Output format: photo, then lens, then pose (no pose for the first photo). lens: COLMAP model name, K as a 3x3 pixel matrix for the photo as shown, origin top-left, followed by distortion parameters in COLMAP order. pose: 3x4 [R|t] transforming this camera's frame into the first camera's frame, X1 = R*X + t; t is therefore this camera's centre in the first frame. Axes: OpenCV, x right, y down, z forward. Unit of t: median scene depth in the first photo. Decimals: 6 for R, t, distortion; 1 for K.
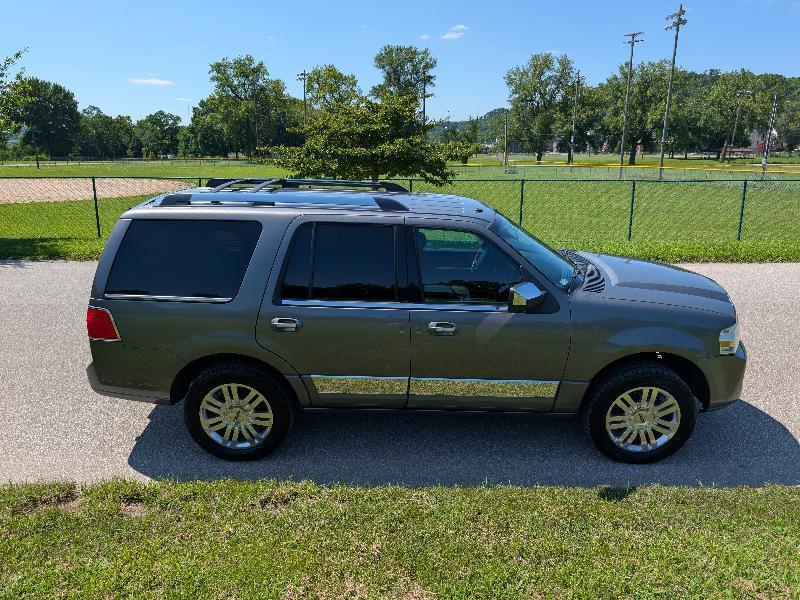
lens RADIAL K [[577.4, 0, 398.3], [0, 577.4, 299.2], [0, 0, 1]] dist [0.003651, 0.000854]
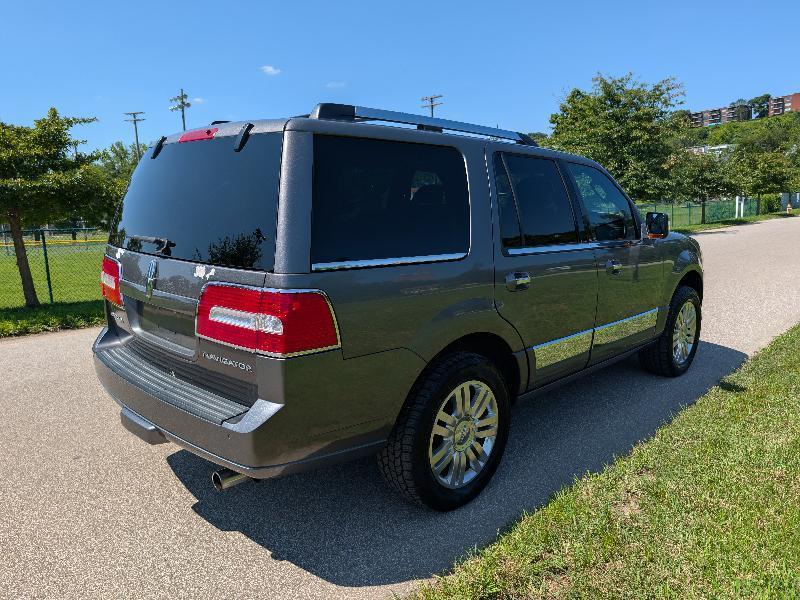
lens RADIAL K [[572.5, 0, 400.0], [0, 572.5, 300.0], [0, 0, 1]] dist [-0.000181, -0.001221]
pose [[0.688632, -0.127823, 0.713756, -0.762819], [0.217071, 0.975538, -0.034725, 0.056322], [-0.691857, 0.178849, 0.699533, 0.541000]]
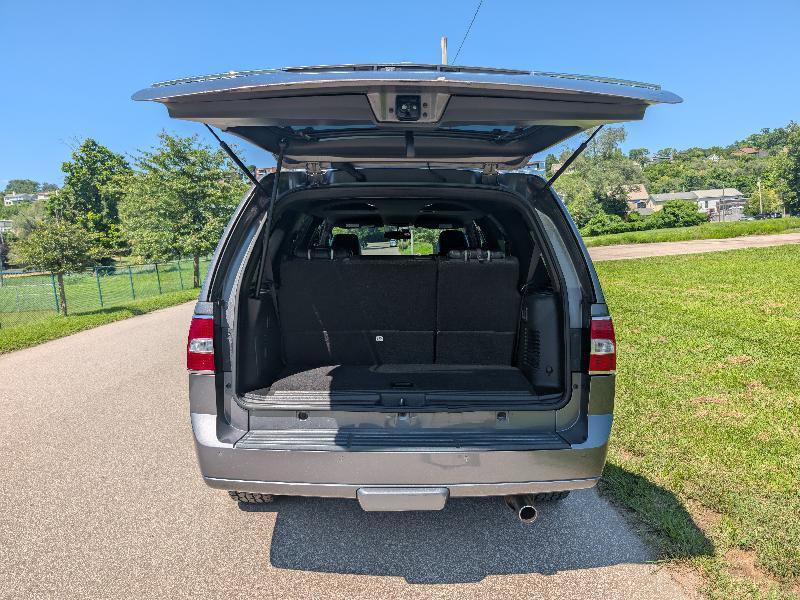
lens RADIAL K [[572.5, 0, 400.0], [0, 572.5, 300.0], [0, 0, 1]] dist [-0.000181, -0.001221]
pose [[-0.042145, -0.083959, 0.995578, -1.038800], [0.301691, 0.948879, 0.092792, -0.115670], [-0.952474, 0.304268, -0.014661, 1.123133]]
